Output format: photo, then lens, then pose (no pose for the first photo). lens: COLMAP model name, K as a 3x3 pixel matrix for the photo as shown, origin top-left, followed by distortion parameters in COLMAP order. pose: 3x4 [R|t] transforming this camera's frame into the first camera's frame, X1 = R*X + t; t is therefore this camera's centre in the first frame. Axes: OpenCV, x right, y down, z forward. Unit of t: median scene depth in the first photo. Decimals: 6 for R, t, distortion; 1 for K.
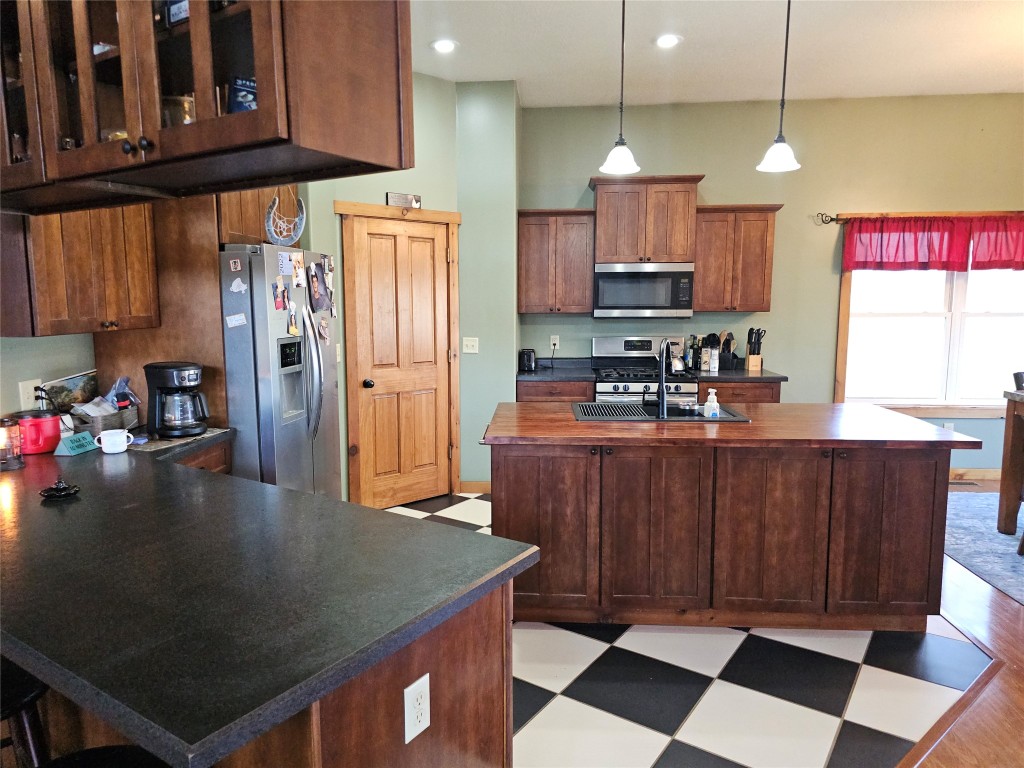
lens RADIAL K [[689.6, 0, 498.6], [0, 689.6, 387.2], [0, 0, 1]] dist [0.057363, -0.050736]
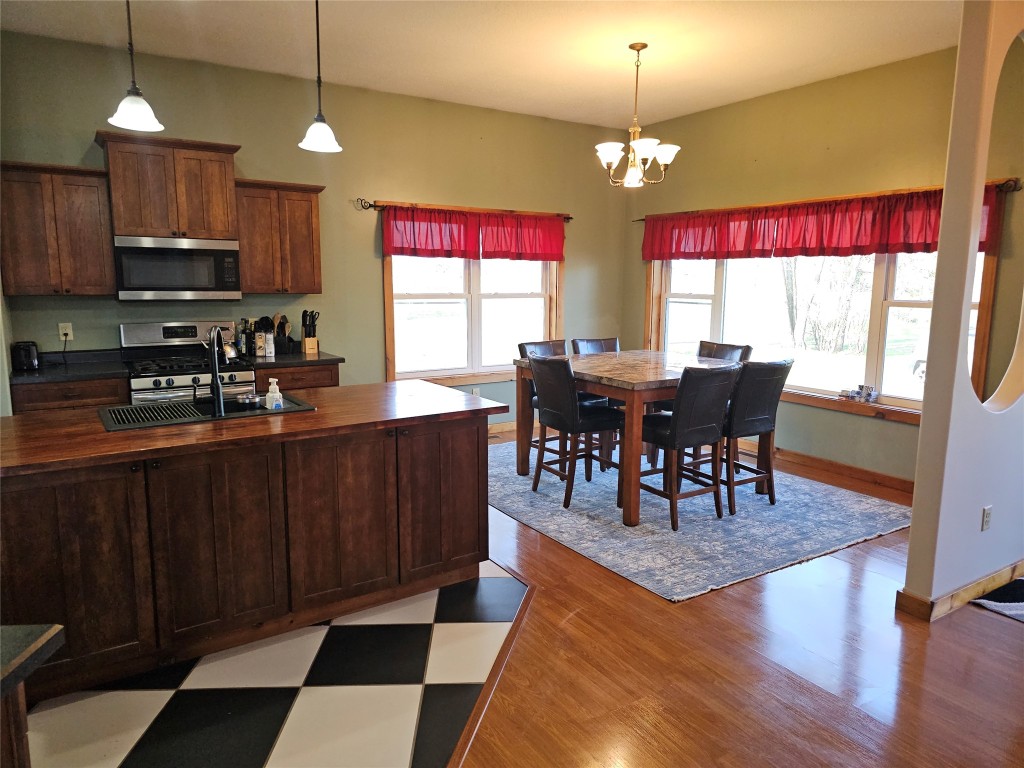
lens RADIAL K [[689.6, 0, 519.6], [0, 689.6, 377.7], [0, 0, 1]] dist [0.057363, -0.050736]
pose [[0.793402, -0.079815, 0.603442, 0.007359], [0.069808, 0.996756, 0.040054, -0.012379], [-0.604682, 0.010346, 0.796400, 0.053448]]
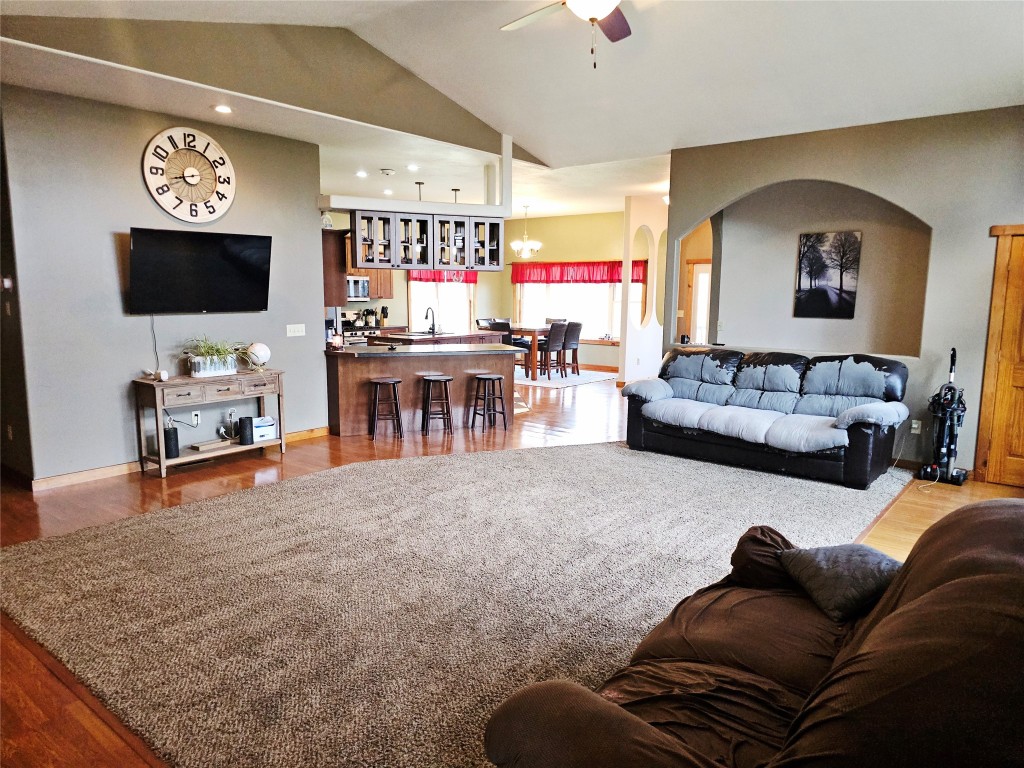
lens RADIAL K [[689.6, 0, 509.3], [0, 689.6, 392.5], [0, 0, 1]] dist [0.057363, -0.050736]
pose [[0.569159, -0.114628, 0.814198, -1.951346], [0.095700, 0.992740, 0.072866, 0.106238], [-0.816639, 0.036447, 0.575997, -0.944000]]
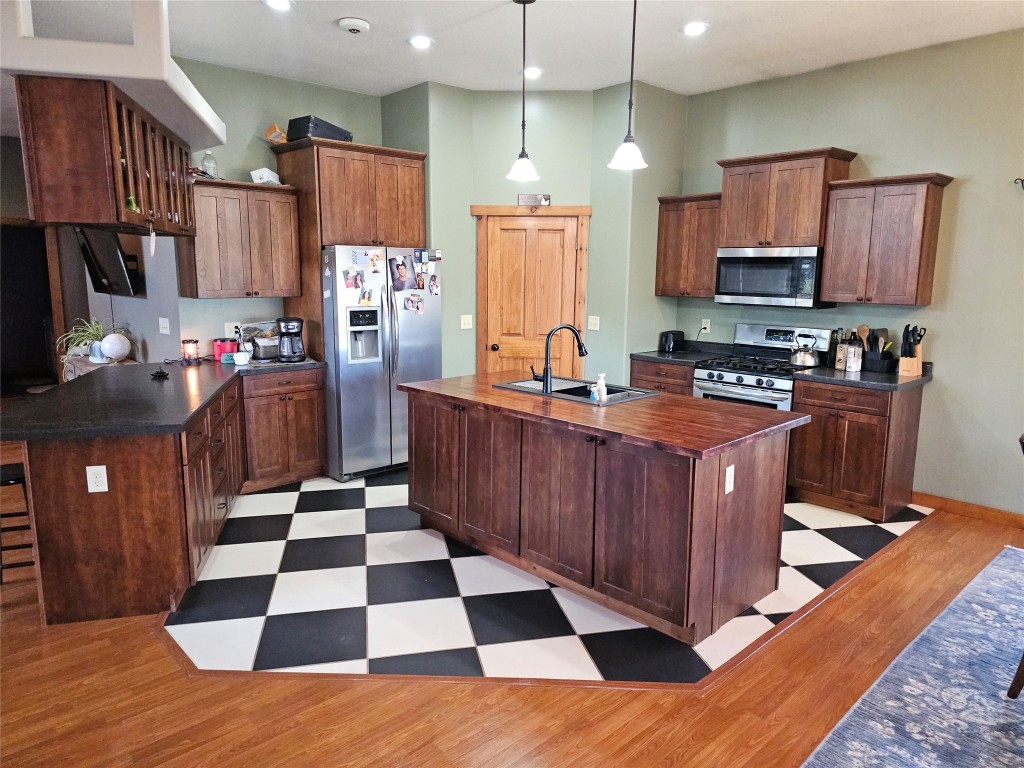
lens RADIAL K [[689.6, 0, 510.1], [0, 689.6, 376.7], [0, 0, 1]] dist [0.057363, -0.050736]
pose [[0.730307, 0.115389, -0.673303, 0.915483], [-0.098959, 0.993104, 0.062858, -0.045000], [0.675913, 0.020724, 0.736690, 0.112694]]
